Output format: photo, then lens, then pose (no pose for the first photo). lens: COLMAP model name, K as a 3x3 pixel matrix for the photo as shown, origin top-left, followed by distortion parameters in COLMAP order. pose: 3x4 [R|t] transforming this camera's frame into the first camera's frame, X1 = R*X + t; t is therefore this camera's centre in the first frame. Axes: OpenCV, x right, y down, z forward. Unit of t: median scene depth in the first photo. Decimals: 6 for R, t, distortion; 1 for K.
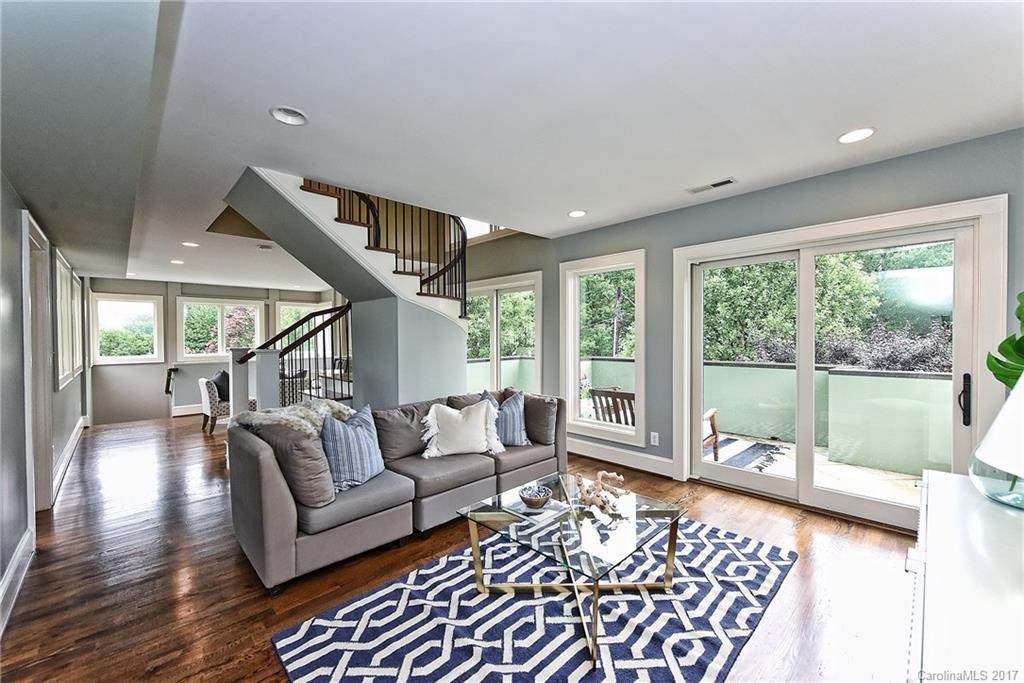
lens RADIAL K [[404.4, 0, 521.3], [0, 404.4, 339.8], [0, 0, 1]] dist [-0.003673, 0.000049]
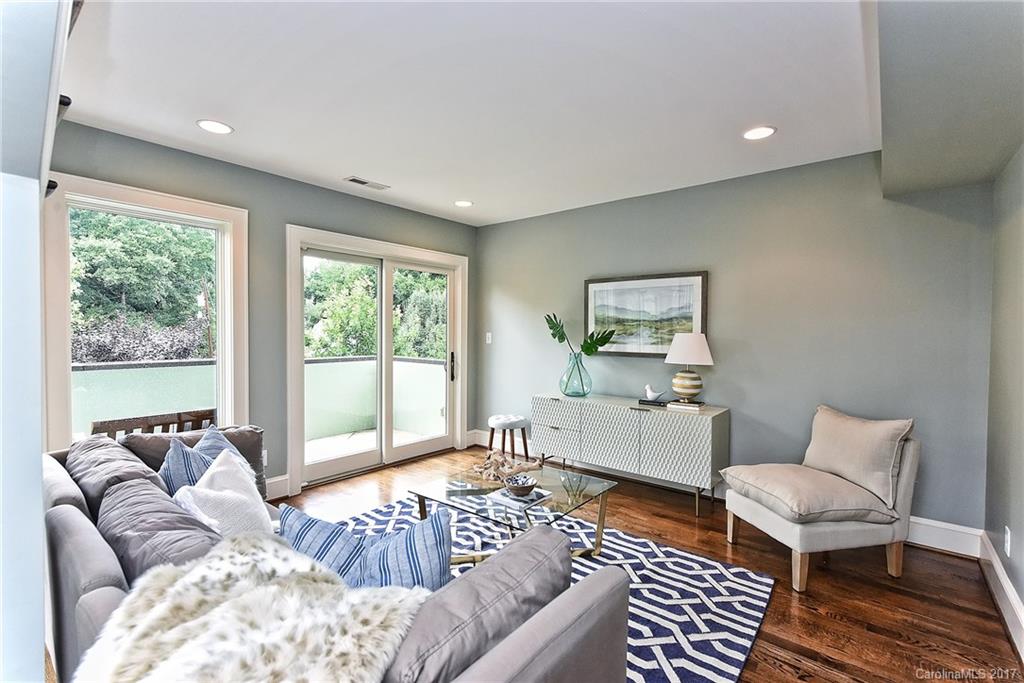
lens RADIAL K [[447.9, 0, 518.9], [0, 447.9, 341.5], [0, 0, 1]] dist [0.000458, -0.000274]
pose [[-0.113586, -0.021059, 0.993305, -0.694556], [-0.001750, 0.999778, 0.020996, -0.002859], [-0.993527, 0.000647, -0.113598, 0.720549]]
